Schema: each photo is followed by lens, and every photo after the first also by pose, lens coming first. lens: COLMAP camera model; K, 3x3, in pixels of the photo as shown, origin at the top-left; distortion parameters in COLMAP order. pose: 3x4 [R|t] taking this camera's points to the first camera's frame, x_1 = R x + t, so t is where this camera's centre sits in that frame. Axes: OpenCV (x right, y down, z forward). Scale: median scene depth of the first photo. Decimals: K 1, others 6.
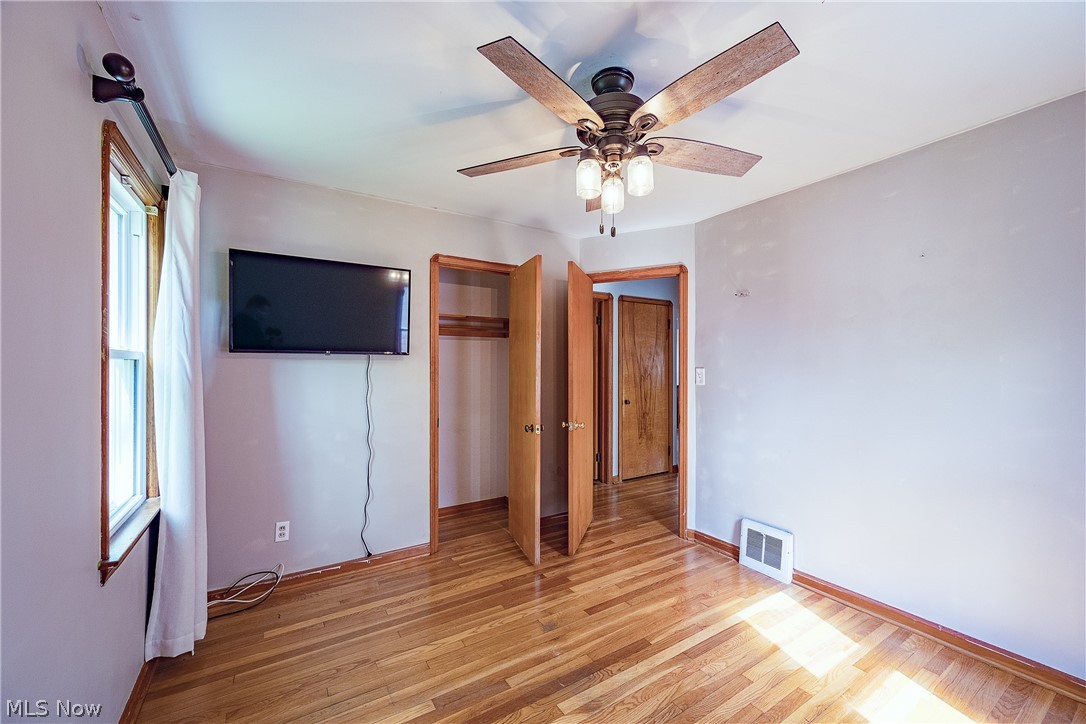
lens RADIAL K [[434.5, 0, 549.1], [0, 434.5, 363.3], [0, 0, 1]] dist [-0.000859, -0.000096]
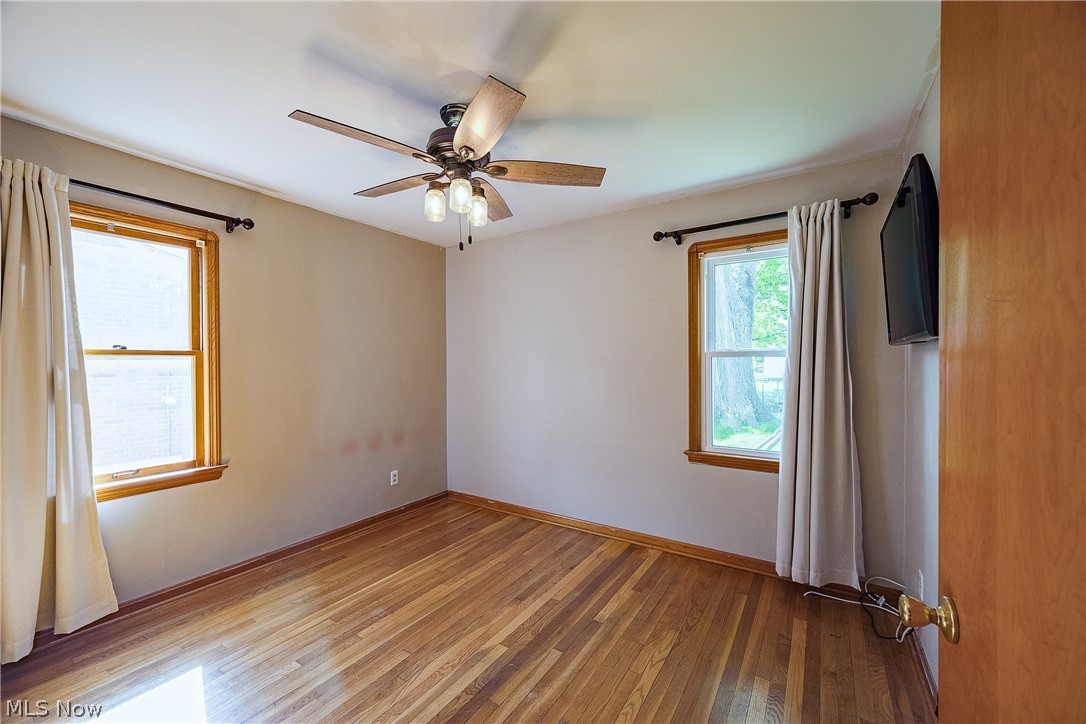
lens RADIAL K [[434.5, 0, 549.1], [0, 434.5, 363.3], [0, 0, 1]] dist [-0.000859, -0.000096]
pose [[-0.910921, 0.006357, -0.412532, 0.360950], [0.008147, 0.999963, -0.002581, 0.009988], [0.412501, -0.005712, -0.910939, 1.916208]]
